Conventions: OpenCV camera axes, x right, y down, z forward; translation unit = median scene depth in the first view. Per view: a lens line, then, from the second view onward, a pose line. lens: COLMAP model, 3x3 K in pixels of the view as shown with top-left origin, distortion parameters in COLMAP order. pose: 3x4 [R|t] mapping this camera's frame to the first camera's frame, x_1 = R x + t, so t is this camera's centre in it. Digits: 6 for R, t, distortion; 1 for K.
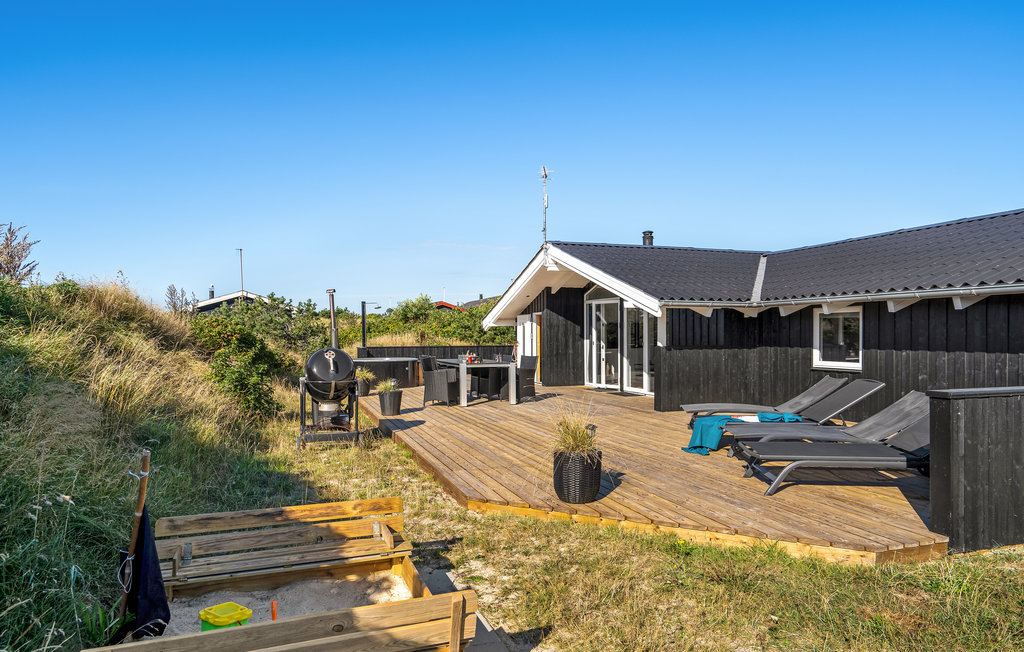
lens RADIAL K [[623.7, 0, 509.2], [0, 623.7, 343.8], [0, 0, 1]] dist [-0.003630, 0.011931]
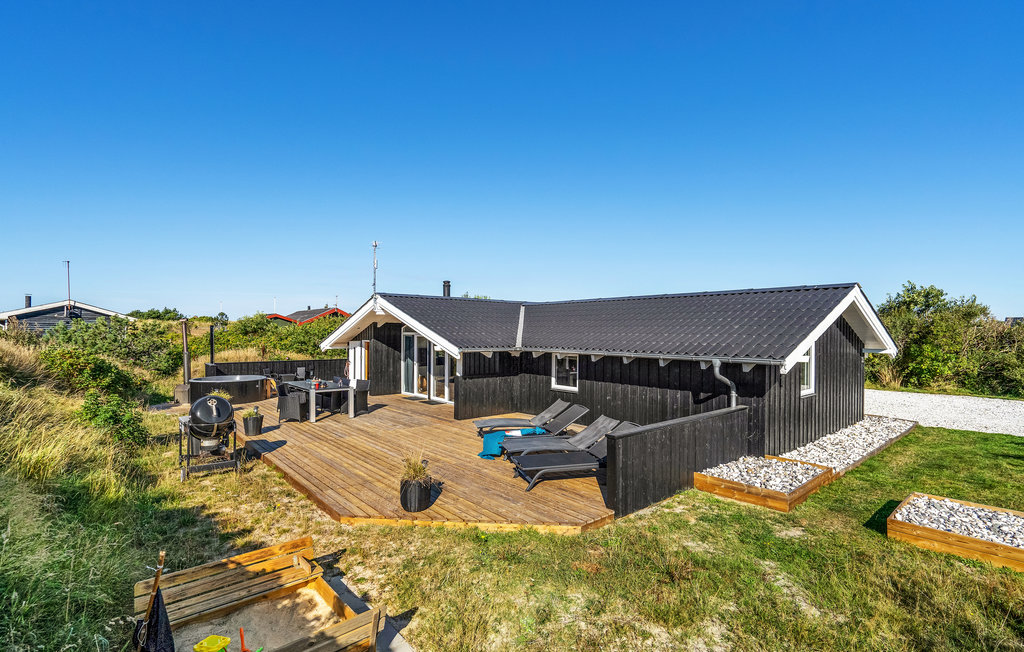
lens RADIAL K [[472.8, 0, 510.9], [0, 472.8, 337.1], [0, 0, 1]] dist [-0.003651, 0.000323]
pose [[0.933024, 0.006872, 0.359749, -0.059205], [-0.005433, 0.999973, -0.005009, -0.106800], [-0.359773, 0.002719, 0.933036, -0.119387]]
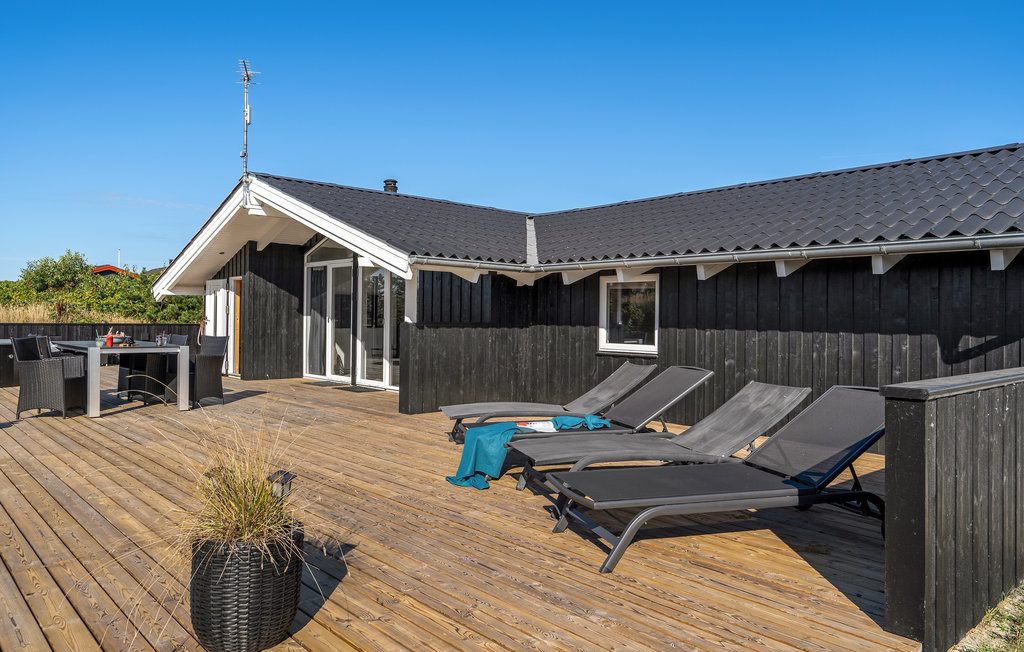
lens RADIAL K [[705.2, 0, 511.2], [0, 705.2, 312.7], [0, 0, 1]] dist [0.011031, 0.001518]
pose [[0.922875, 0.018076, 0.384676, 0.050546], [-0.010023, 0.999687, -0.022928, 0.012819], [-0.384970, 0.017304, 0.922767, 0.267259]]
